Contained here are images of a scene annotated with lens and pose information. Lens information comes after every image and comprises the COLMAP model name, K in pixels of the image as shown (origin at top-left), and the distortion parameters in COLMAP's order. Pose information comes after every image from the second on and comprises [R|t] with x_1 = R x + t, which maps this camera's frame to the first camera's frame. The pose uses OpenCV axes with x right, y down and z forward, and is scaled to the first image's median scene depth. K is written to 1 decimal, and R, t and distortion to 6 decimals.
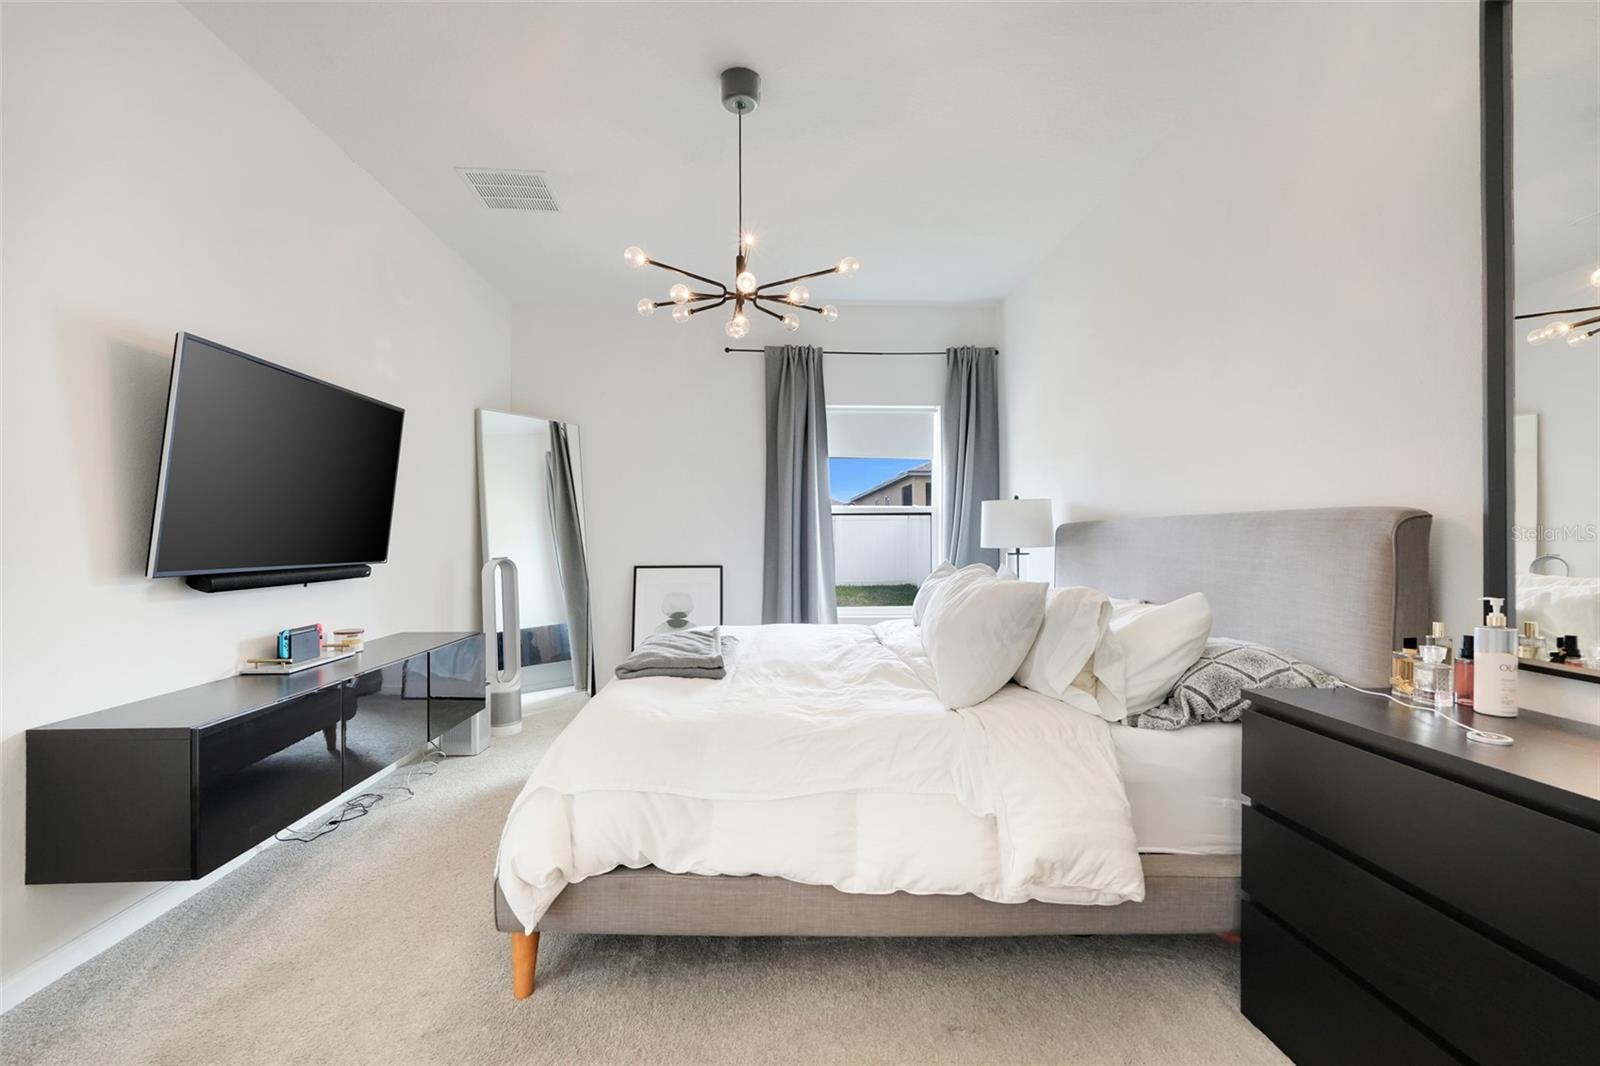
lens RADIAL K [[718.5, 0, 800.0], [0, 718.5, 533.0], [0, 0, 1]] dist [0.010549, 0.000271]
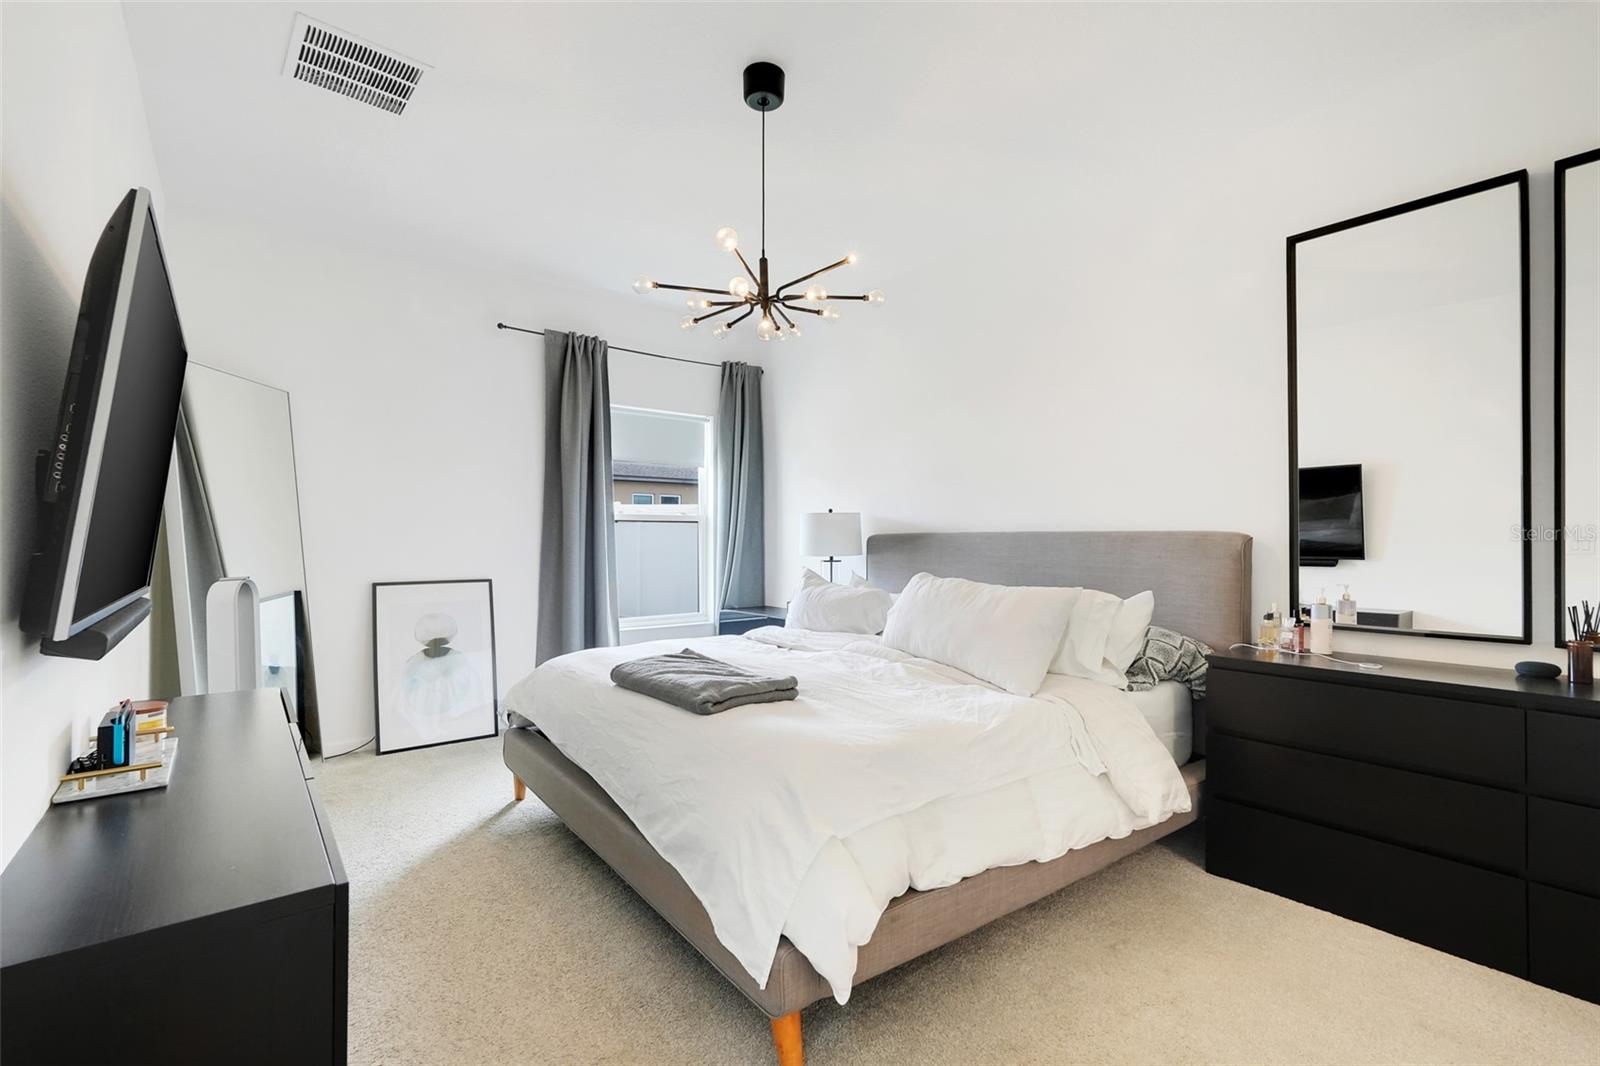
lens RADIAL K [[720.9, 0, 800.0], [0, 720.9, 533.0], [0, 0, 1]] dist [-0.002111, 0.000532]
pose [[0.808463, 0.007523, 0.588499, -0.316666], [-0.005740, 0.999972, -0.004897, -0.006913], [-0.588519, 0.000581, 0.808483, 0.101977]]
